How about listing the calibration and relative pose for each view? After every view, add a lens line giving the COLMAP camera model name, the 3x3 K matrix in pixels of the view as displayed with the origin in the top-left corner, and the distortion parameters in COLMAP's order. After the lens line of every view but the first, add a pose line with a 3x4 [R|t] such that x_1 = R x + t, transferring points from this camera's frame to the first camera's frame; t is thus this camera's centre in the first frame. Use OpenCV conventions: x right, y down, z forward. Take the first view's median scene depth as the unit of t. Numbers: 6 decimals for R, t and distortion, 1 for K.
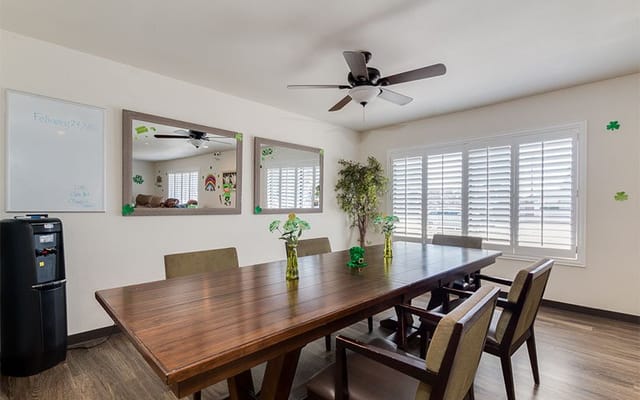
lens RADIAL K [[298.7, 0, 321.2], [0, 298.7, 205.6], [0, 0, 1]] dist [0.000565, 0.000105]
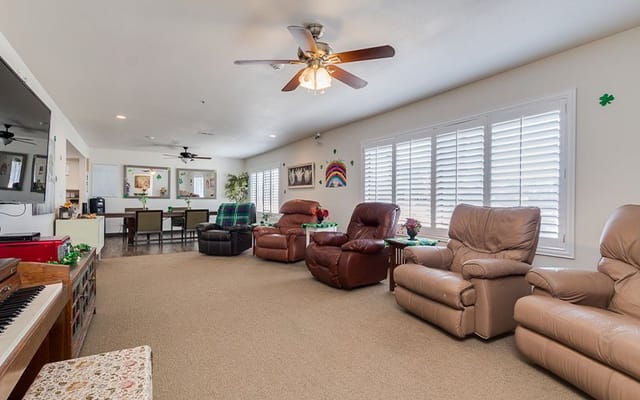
lens RADIAL K [[318.6, 0, 320.0], [0, 318.6, 200.0], [0, 0, 1]] dist [0.003196, 0.000508]
pose [[0.970532, 0.001011, -0.240971, 1.587567], [-0.000184, 0.999994, 0.003455, 0.026084], [0.240973, -0.003309, 0.970526, -1.304559]]
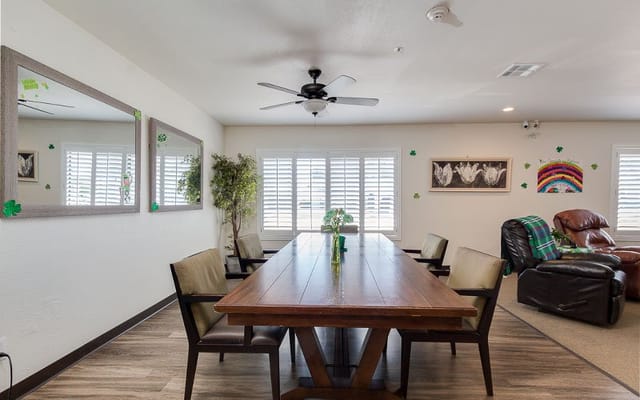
lens RADIAL K [[302.5, 0, 316.7], [0, 302.5, 201.0], [0, 0, 1]] dist [0.000561, -0.000005]
pose [[0.750790, 0.000229, 0.660541, -0.426148], [0.000641, 0.999999, -0.001075, -0.000916], [-0.660540, 0.001231, 0.750789, 0.078208]]
